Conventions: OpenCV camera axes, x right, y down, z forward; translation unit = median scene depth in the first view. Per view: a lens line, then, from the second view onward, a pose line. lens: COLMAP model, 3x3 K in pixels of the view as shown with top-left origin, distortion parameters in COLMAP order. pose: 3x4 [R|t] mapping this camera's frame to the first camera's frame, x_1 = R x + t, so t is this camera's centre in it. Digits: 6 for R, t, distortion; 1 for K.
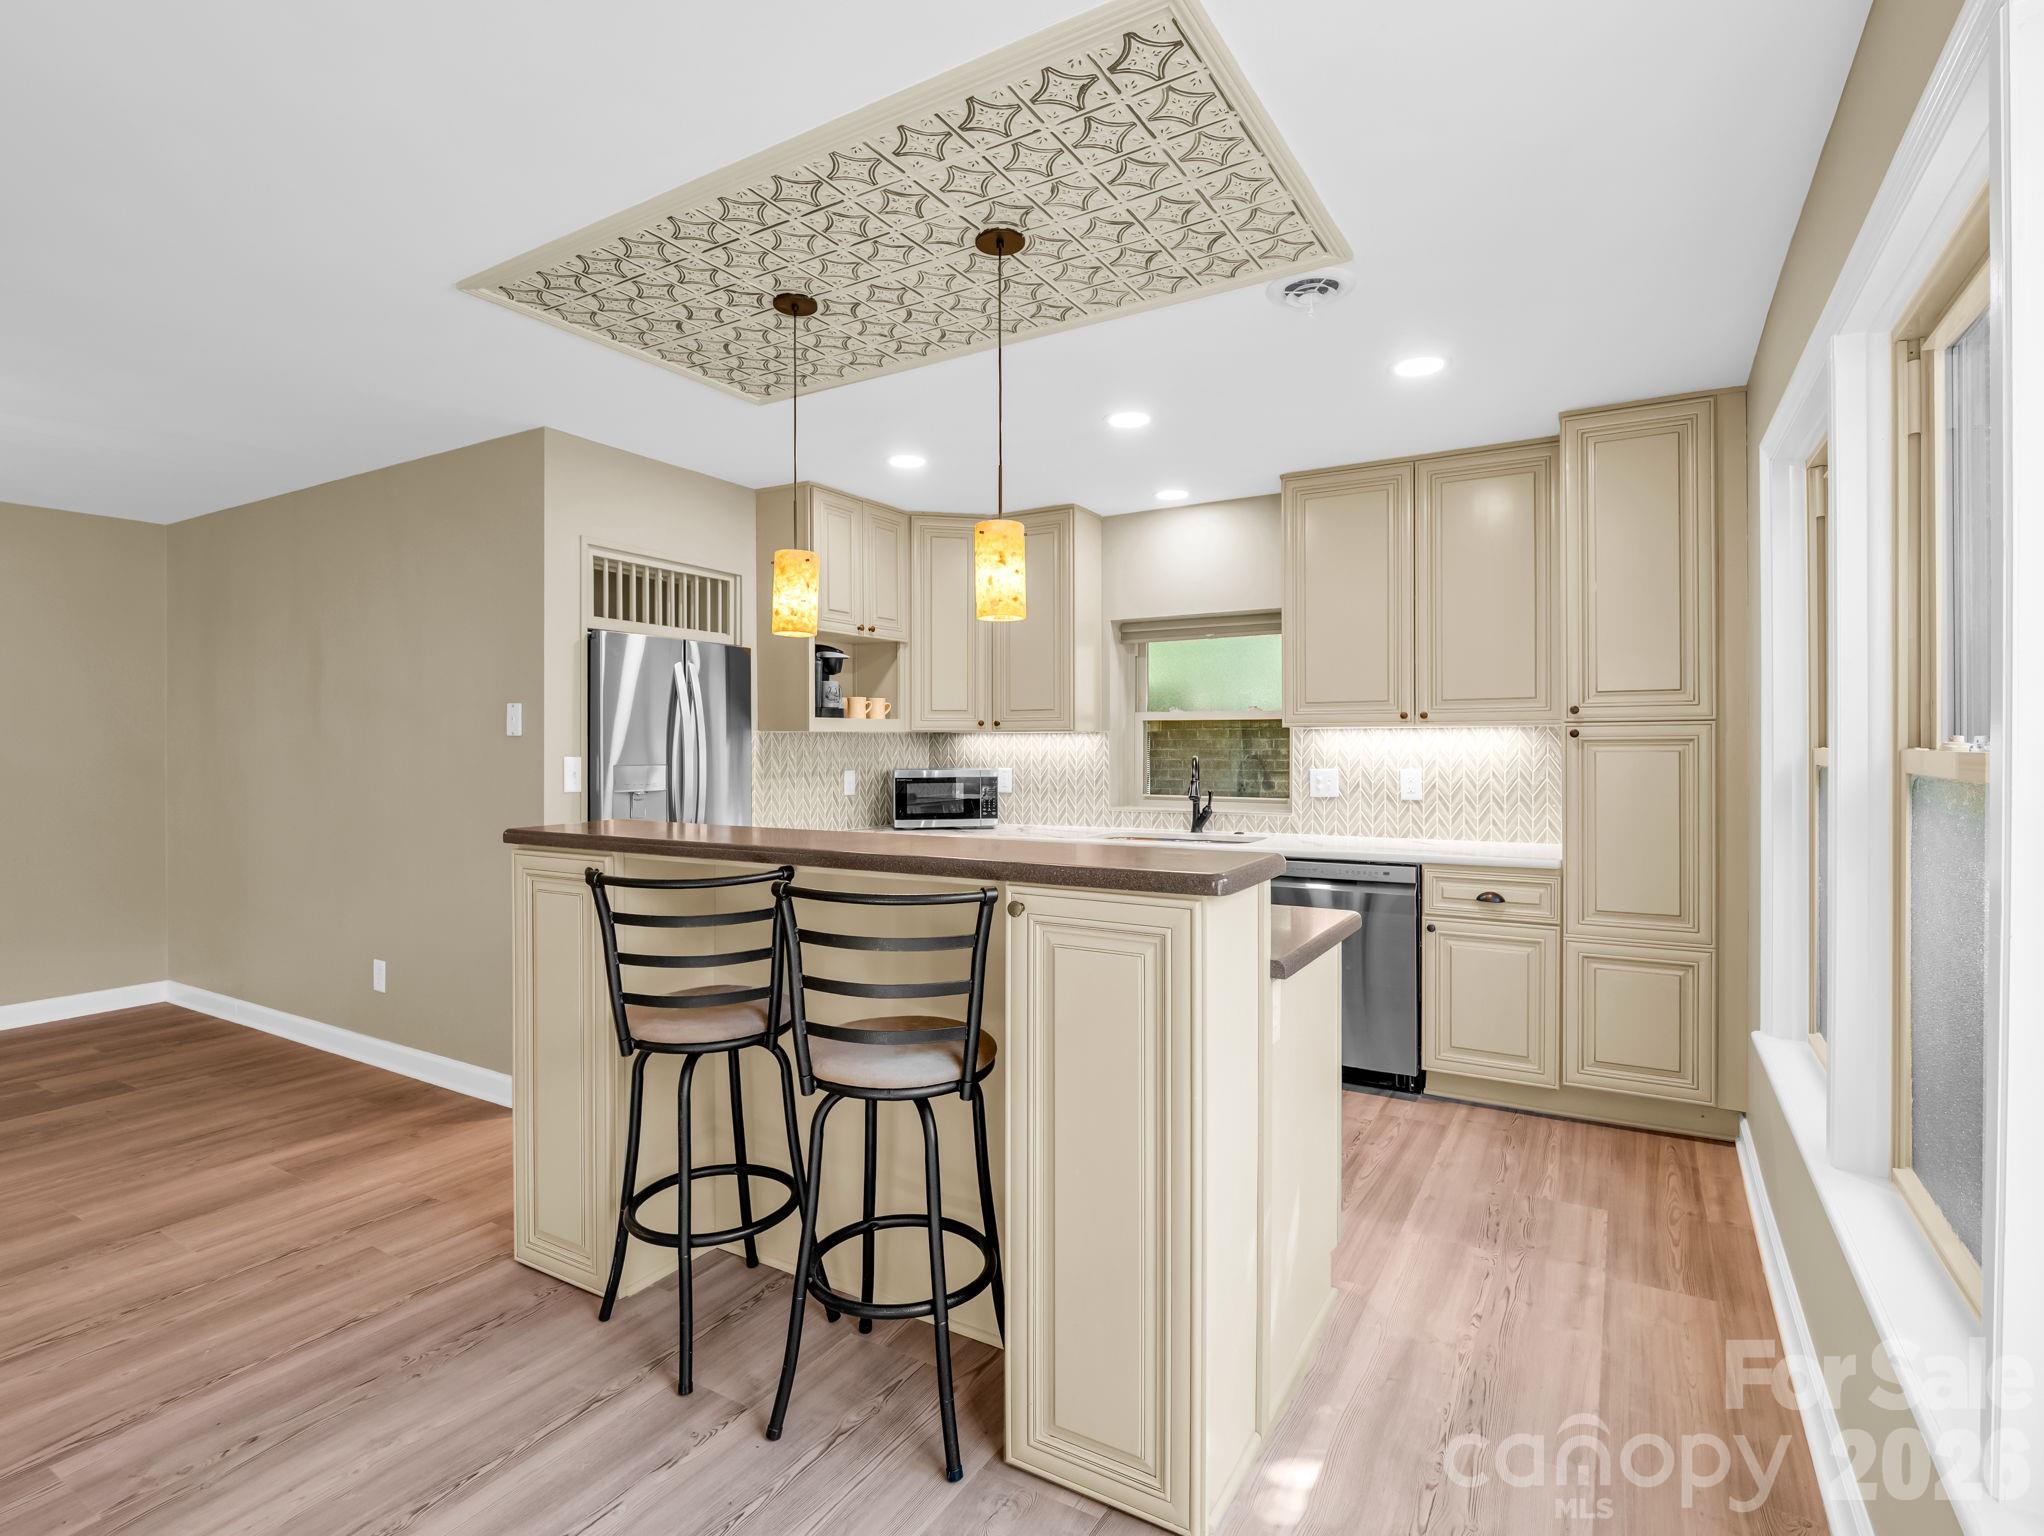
lens RADIAL K [[1102.8, 0, 1192.1], [0, 1102.8, 757.6], [0, 0, 1]] dist [-0.002490, -0.002233]
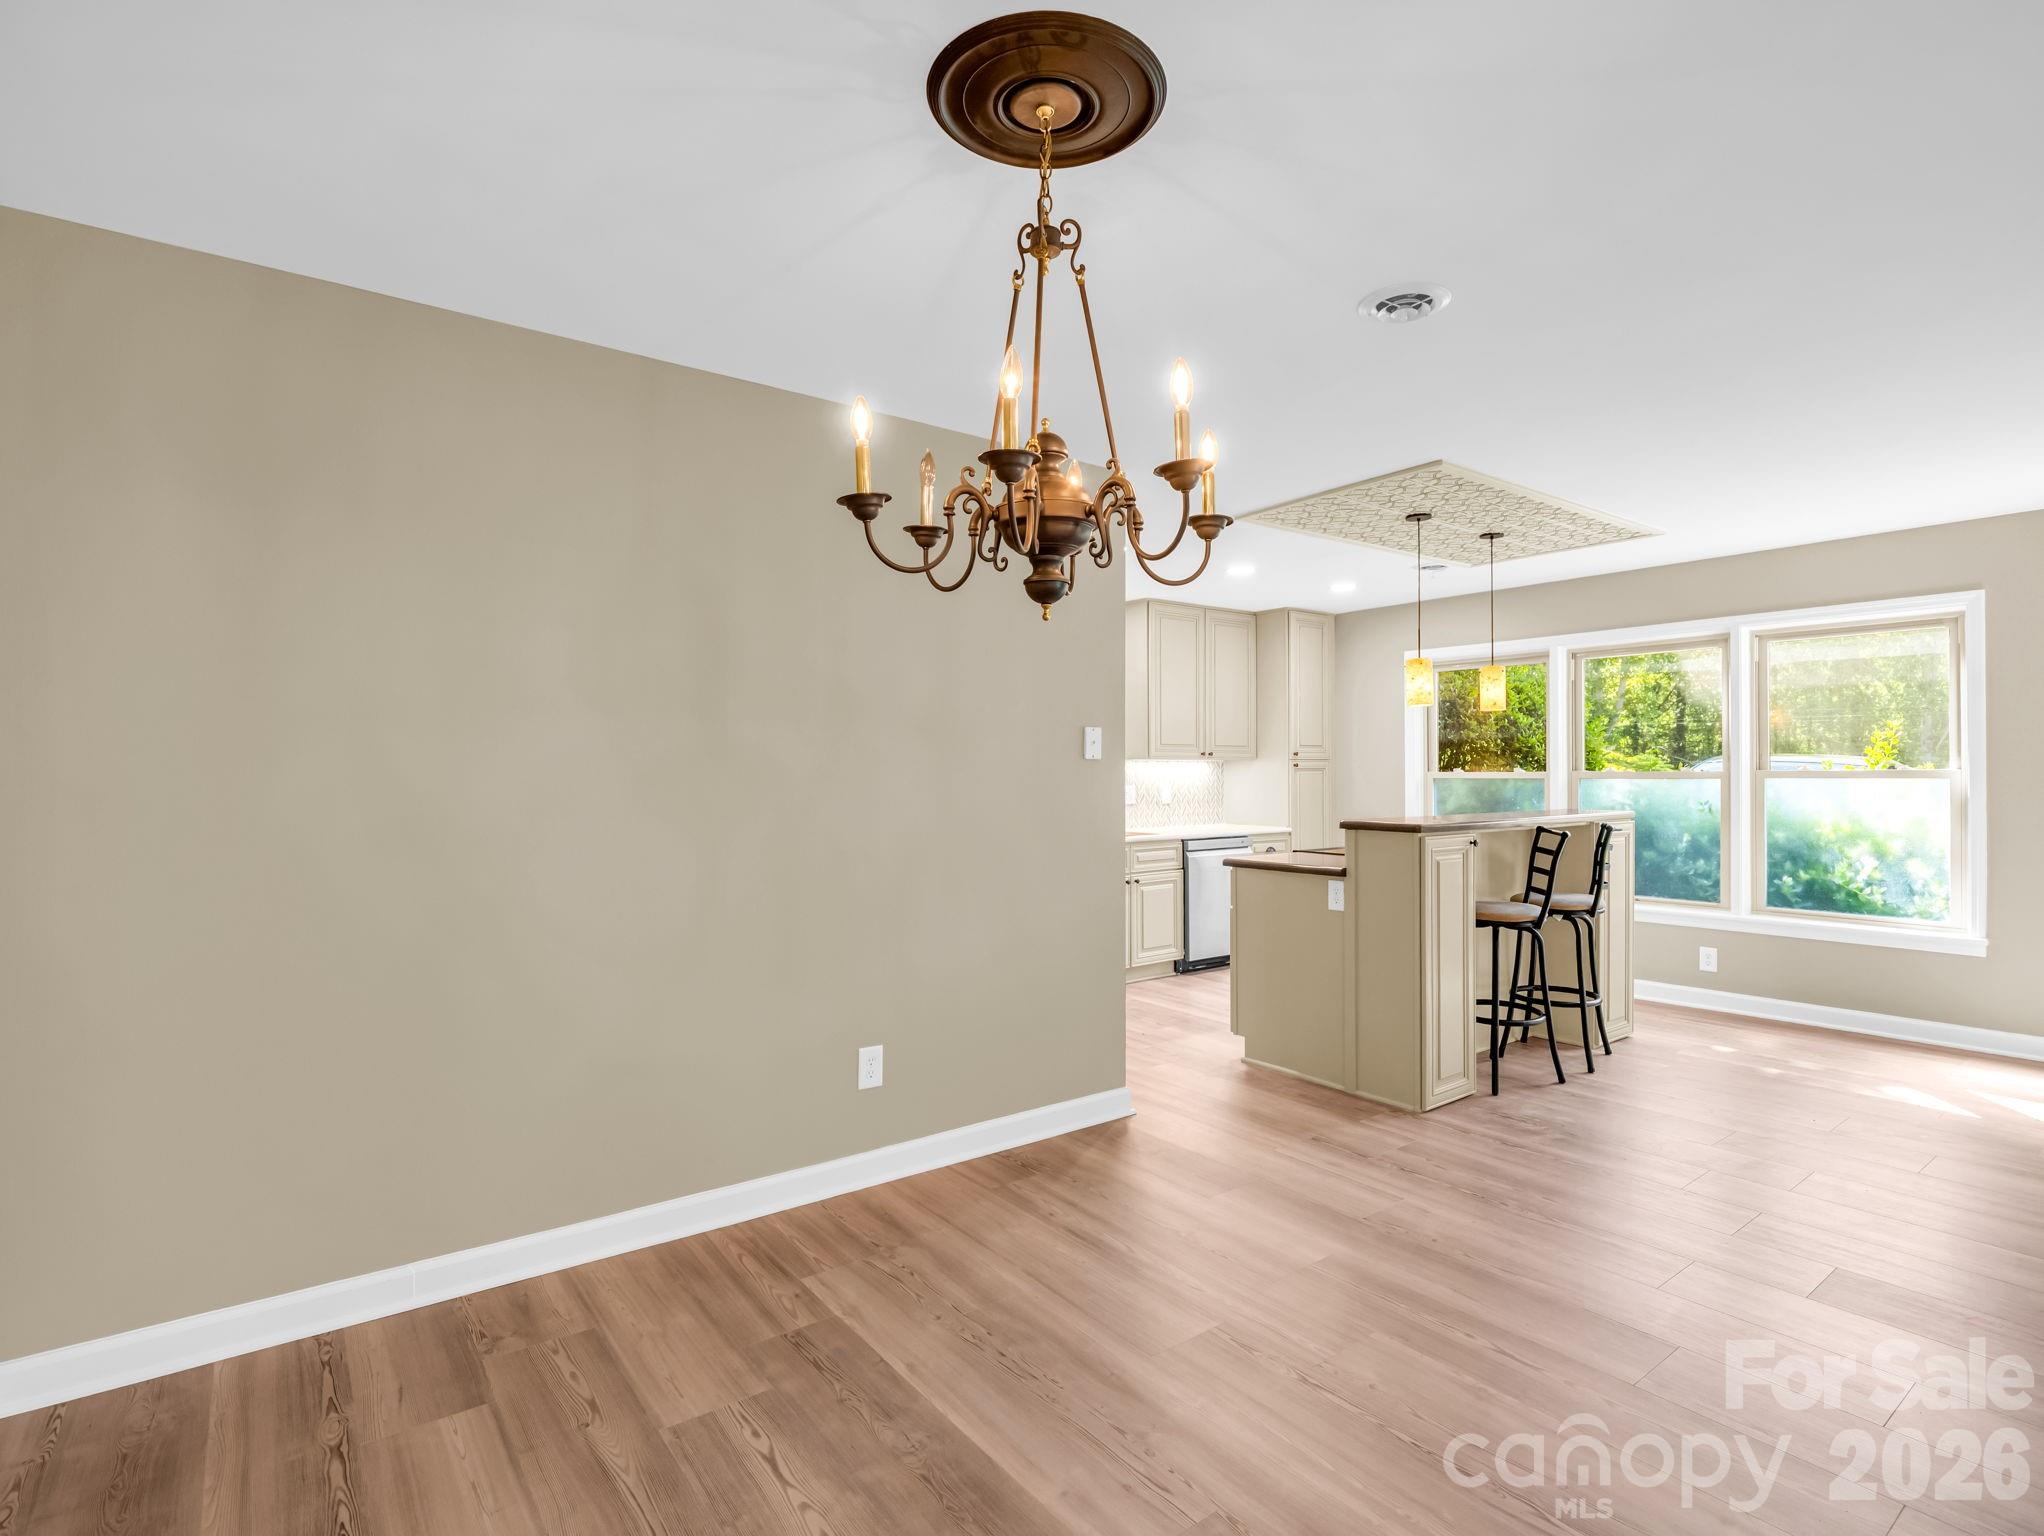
lens RADIAL K [[1020.0, 0, 1037.0], [0, 1020.0, 758.5], [0, 0, 1]] dist [-0.000885, -0.011307]
pose [[0.368544, 0.014141, 0.929503, -1.527300], [0.010261, 0.999761, -0.019279, -0.002425], [-0.929554, 0.016643, 0.368311, 0.703971]]
